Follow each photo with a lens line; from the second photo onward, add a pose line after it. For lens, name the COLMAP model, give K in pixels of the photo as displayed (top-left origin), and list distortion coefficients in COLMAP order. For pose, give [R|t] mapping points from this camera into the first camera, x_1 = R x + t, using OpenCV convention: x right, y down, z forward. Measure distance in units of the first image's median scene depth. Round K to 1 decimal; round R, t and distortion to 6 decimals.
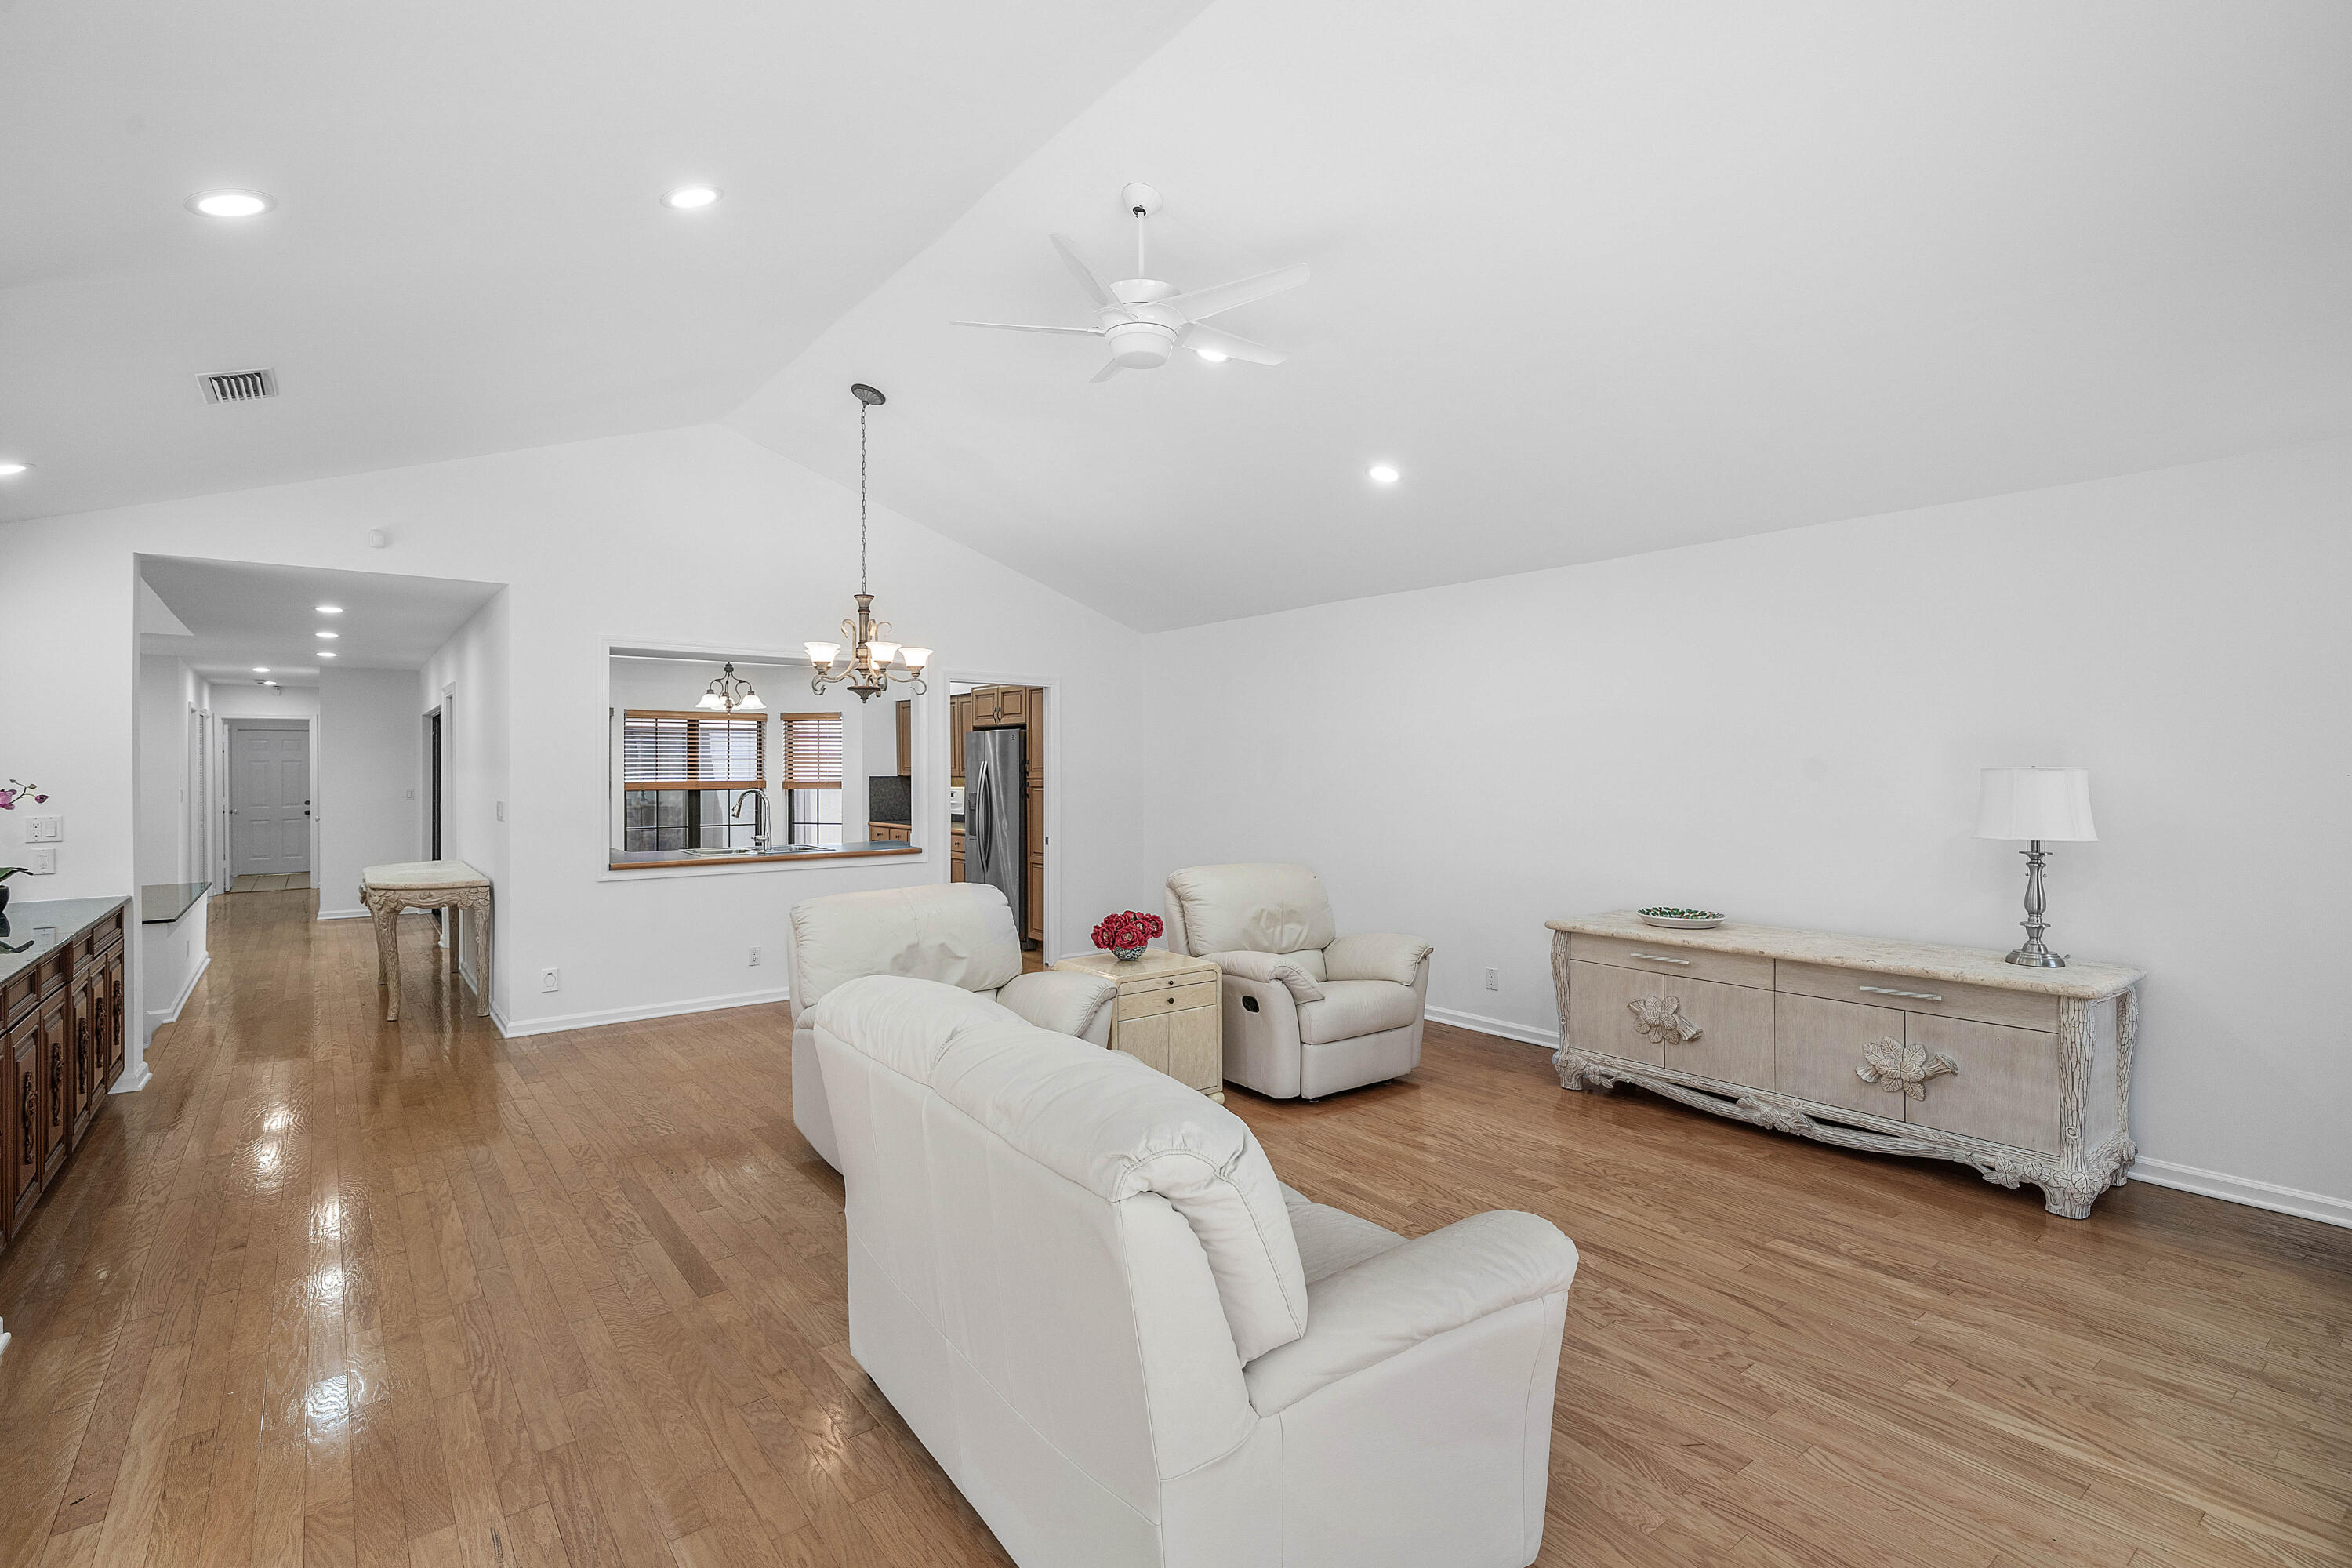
lens RADIAL K [[1090.5, 0, 1161.4], [0, 1090.5, 765.0], [0, 0, 1]] dist [0.016013, -0.000345]
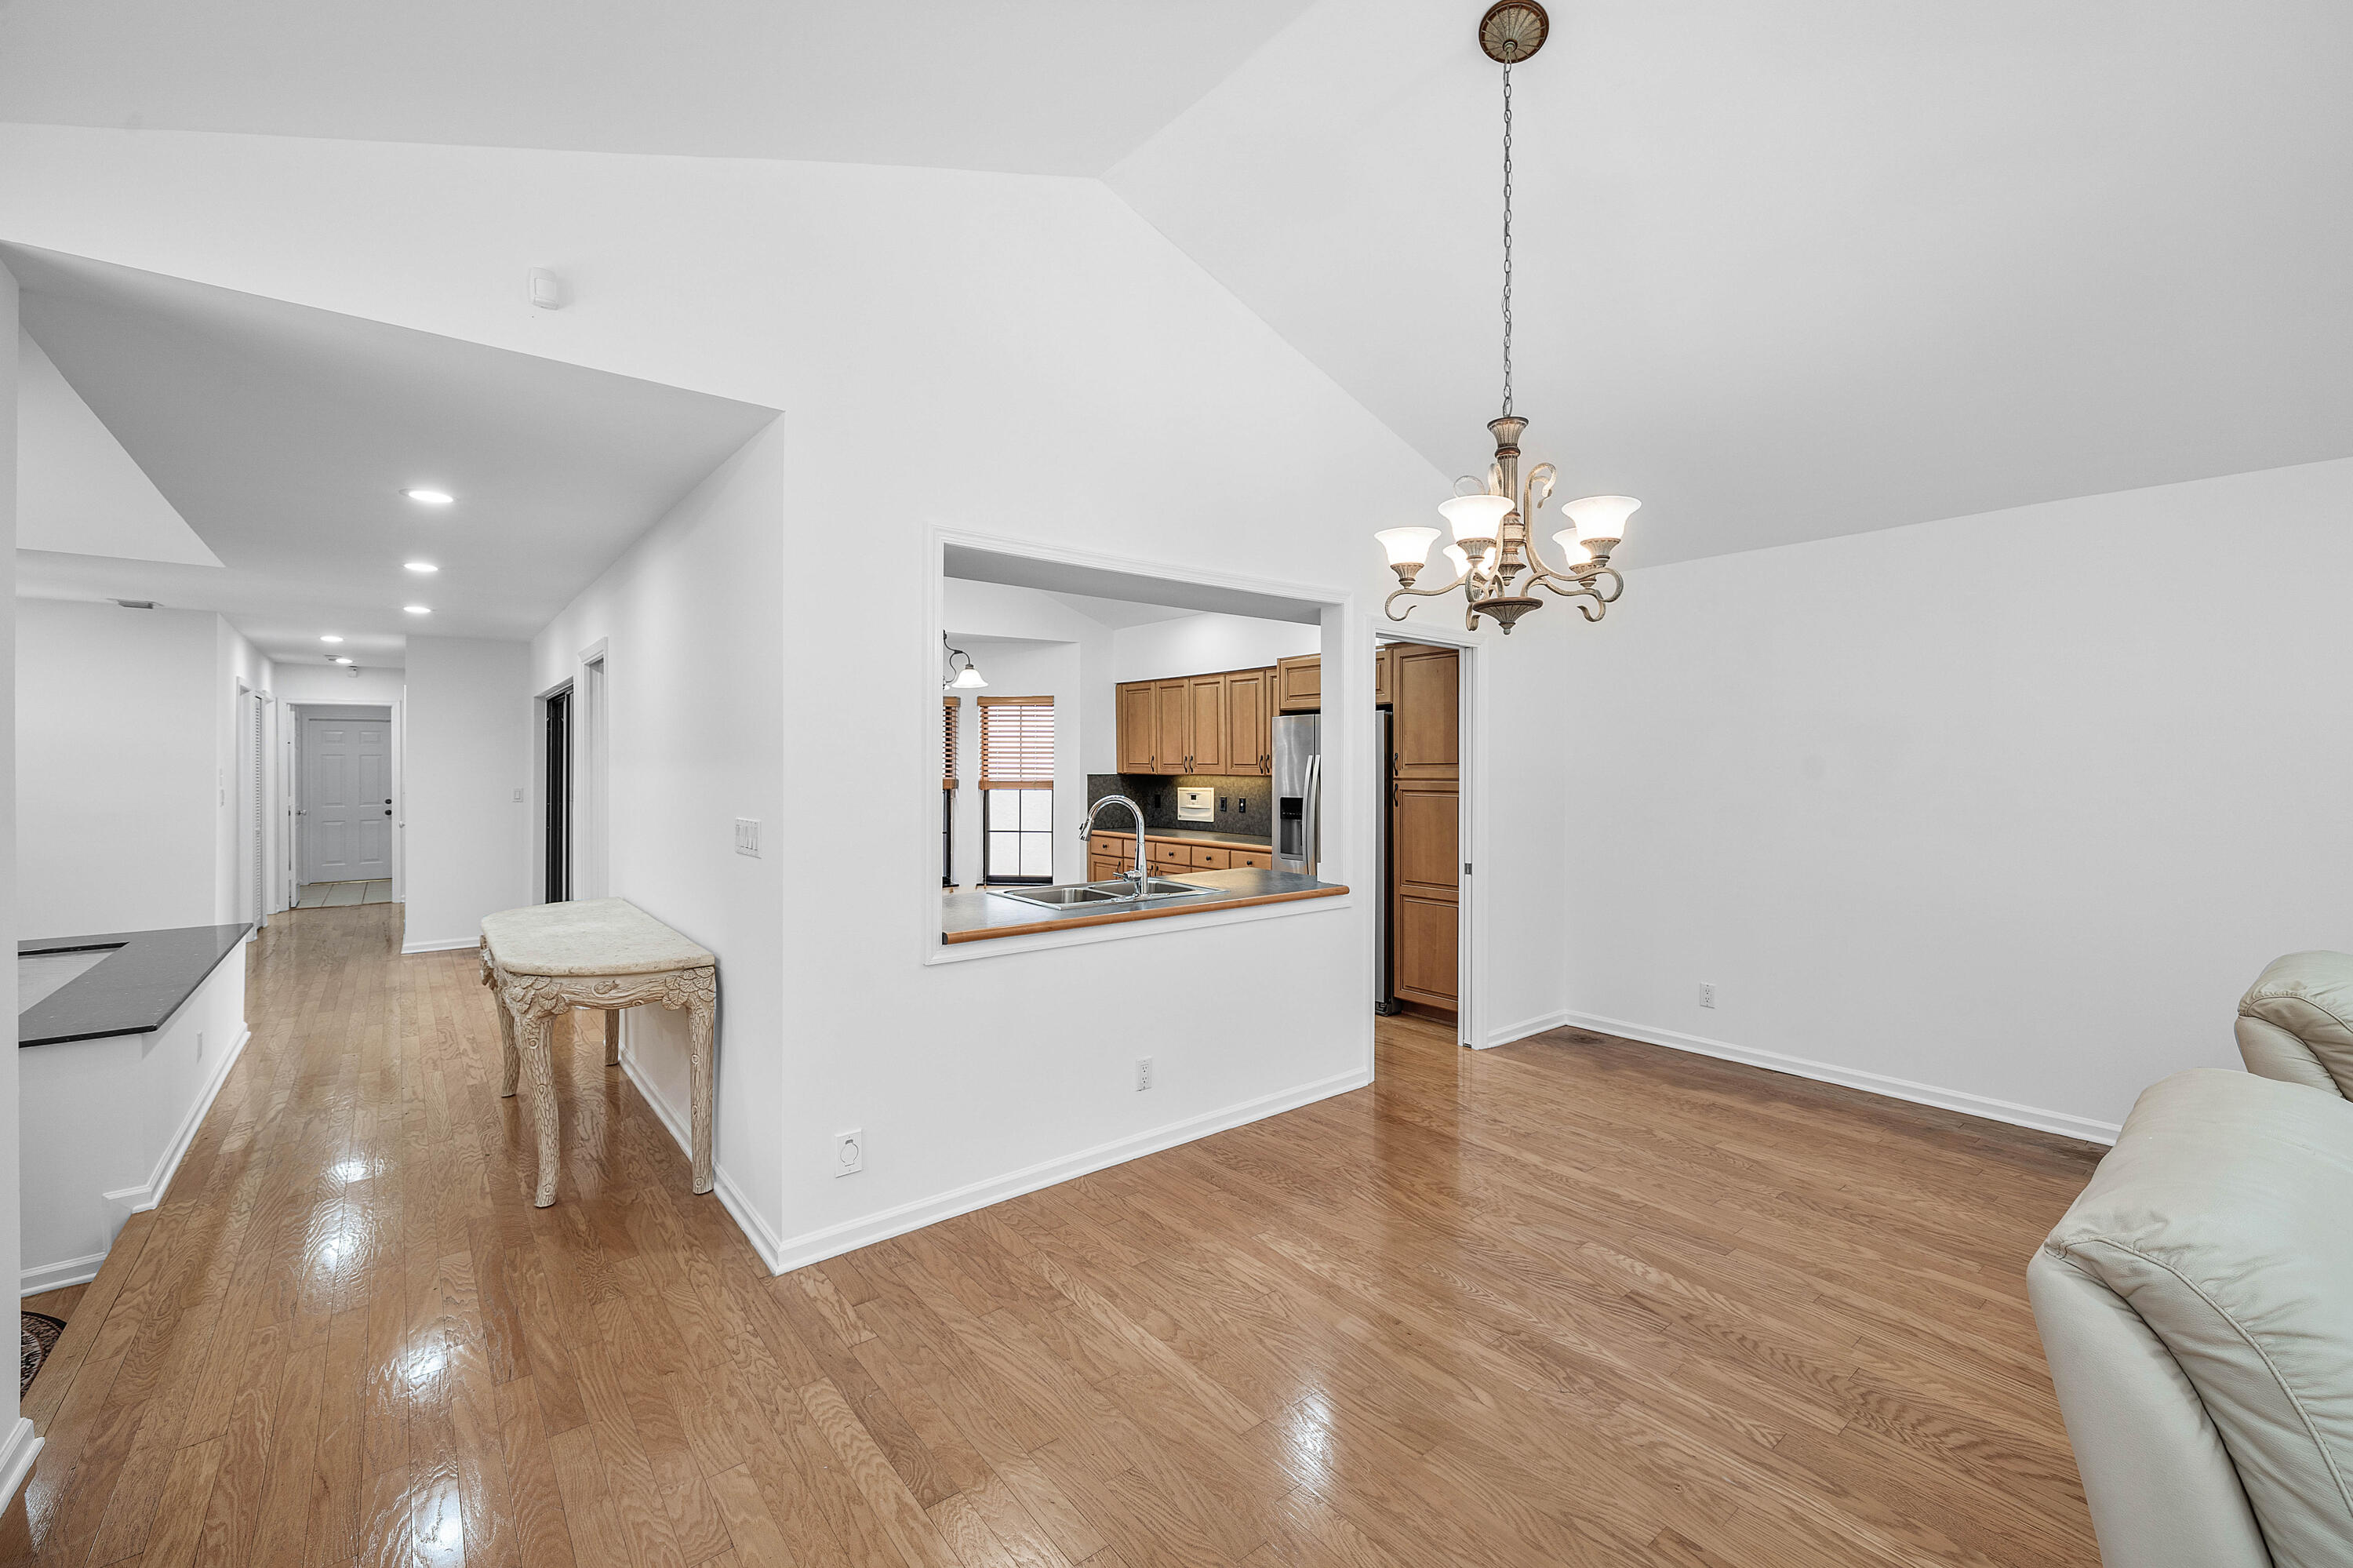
lens RADIAL K [[960.1, 0, 1178.4], [0, 960.1, 763.0], [0, 0, 1]] dist [0.002543, 0.000822]
pose [[0.999576, 0.002832, 0.028974, -0.266493], [-0.002817, 0.999996, -0.000545, 0.002796], [-0.028975, 0.000463, 0.999580, 0.340083]]
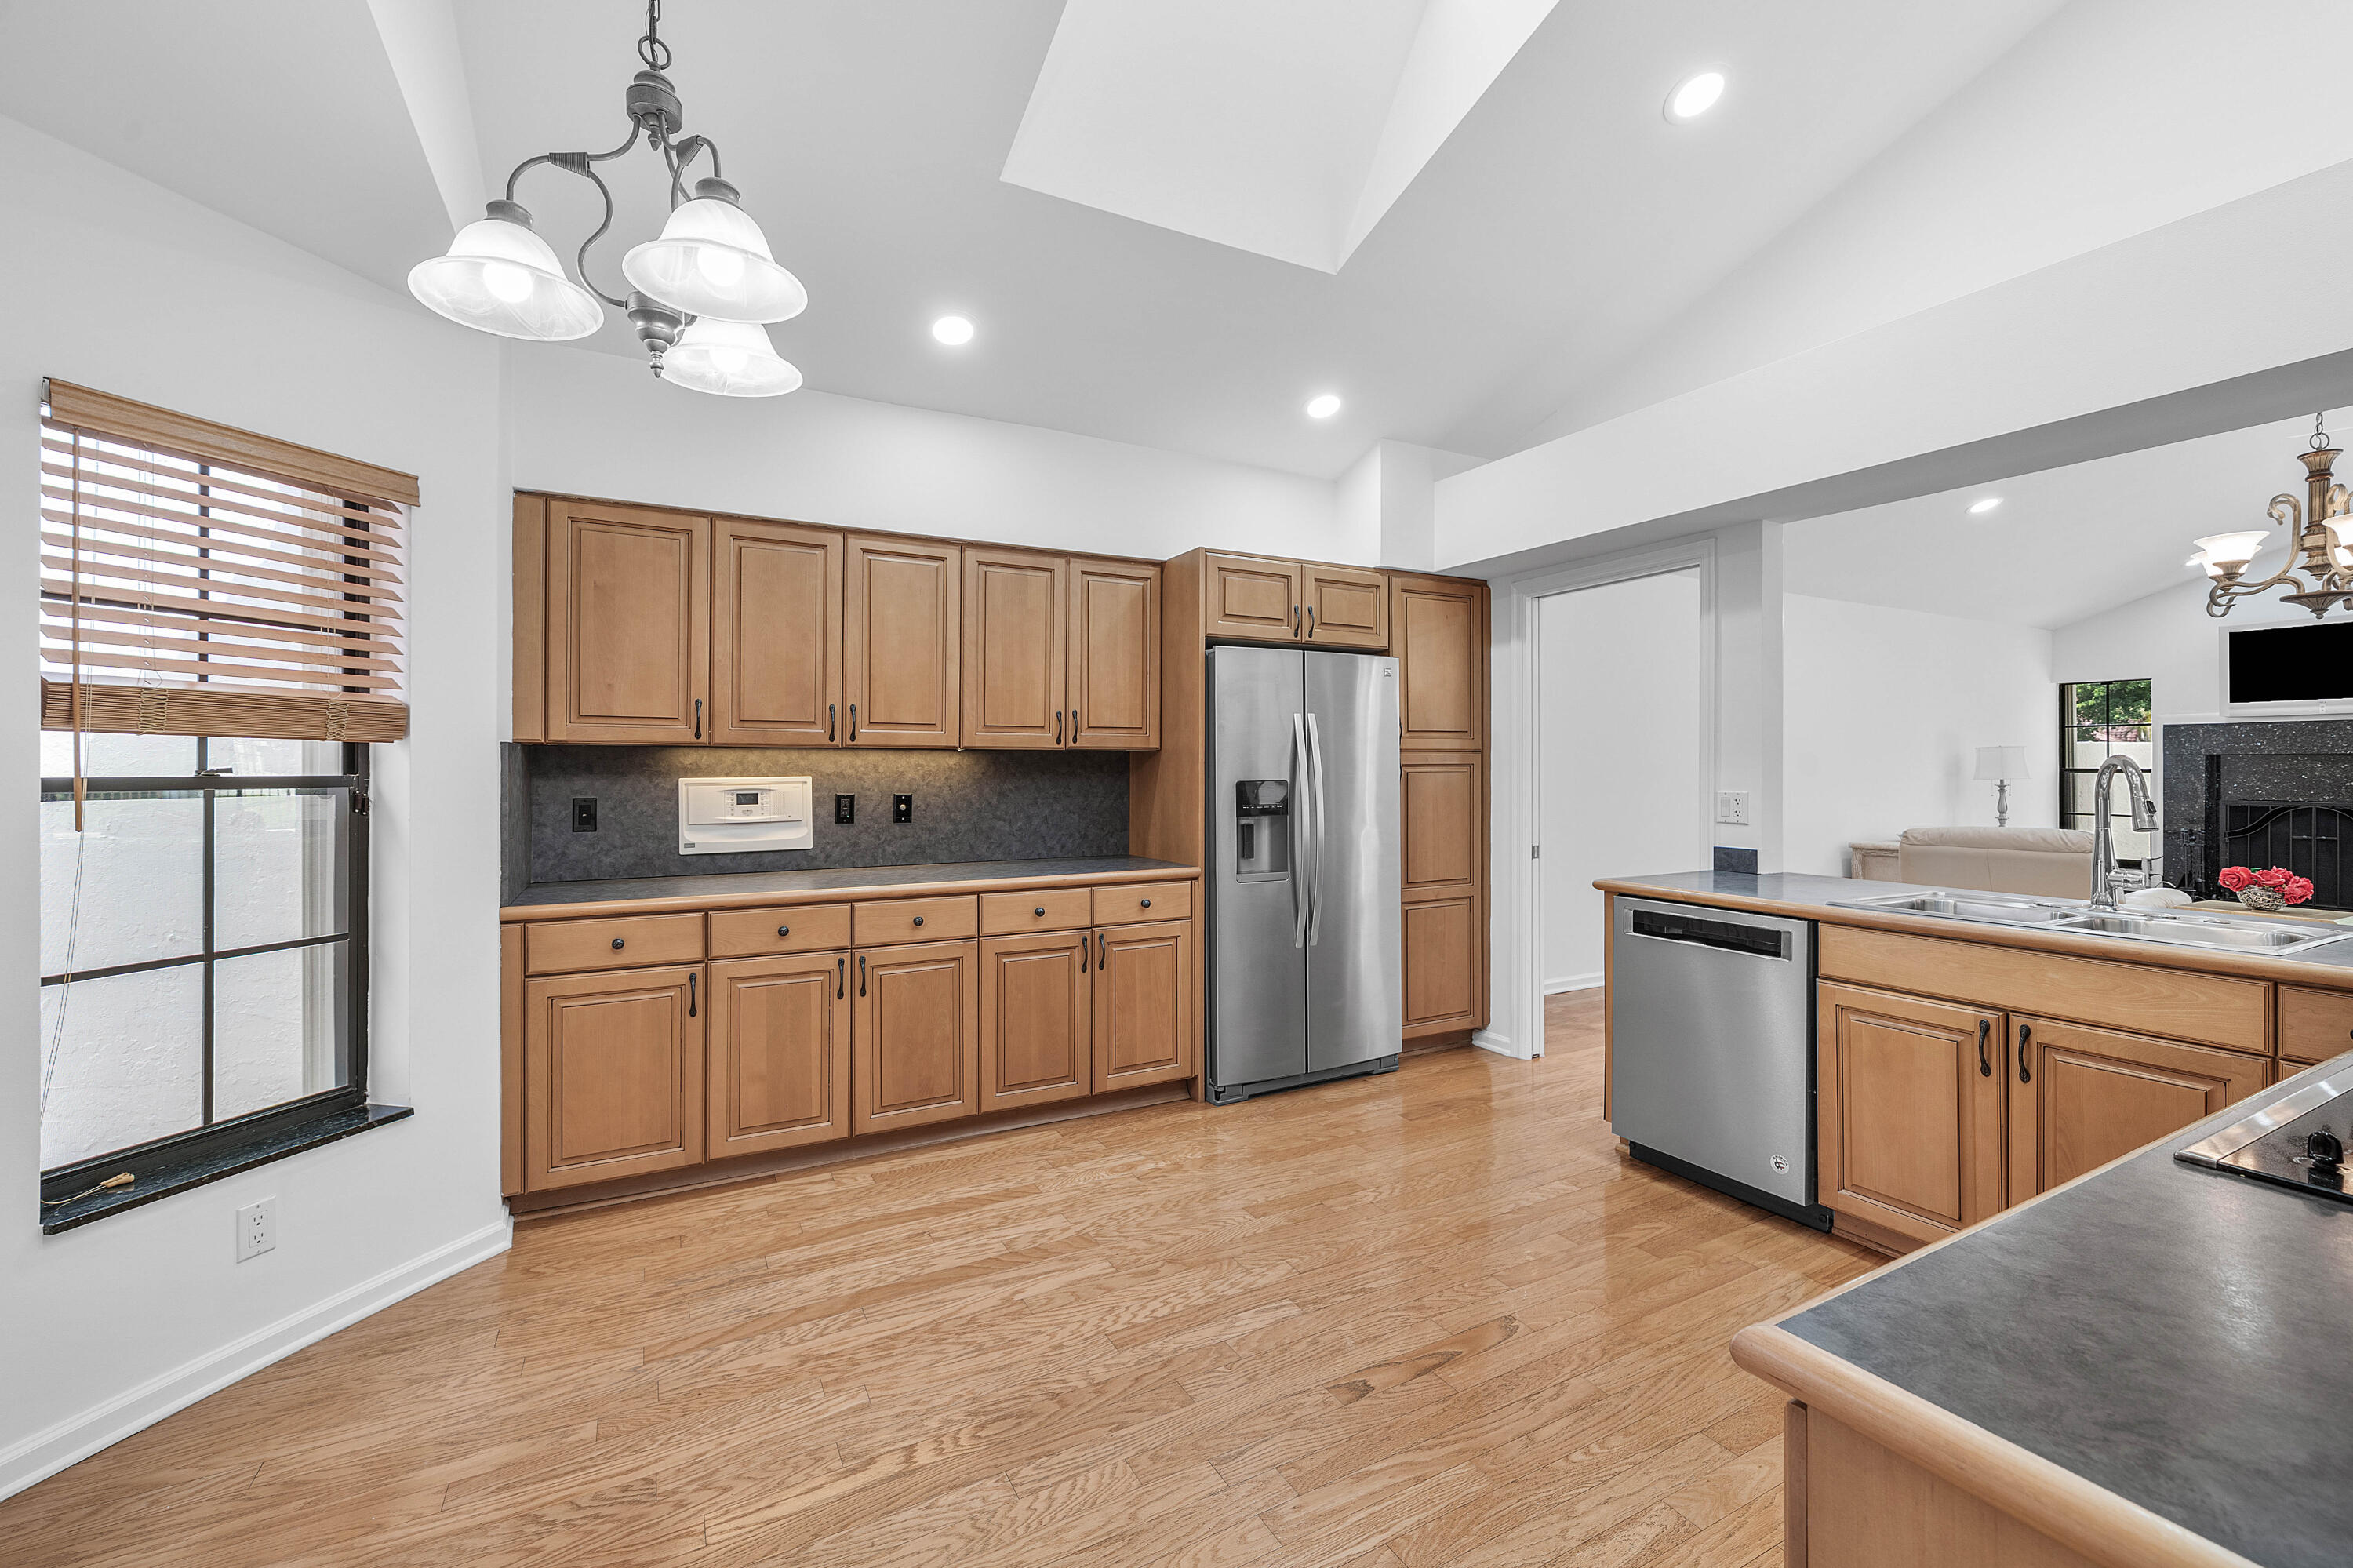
lens RADIAL K [[960.1, 0, 1182.7], [0, 960.1, 765.7], [0, 0, 1]] dist [0.002543, 0.000822]
pose [[0.146529, 0.003583, 0.989200, -0.577194], [0.000180, 0.999993, -0.003648, 0.021196], [-0.989206, 0.000713, 0.146527, 0.965703]]
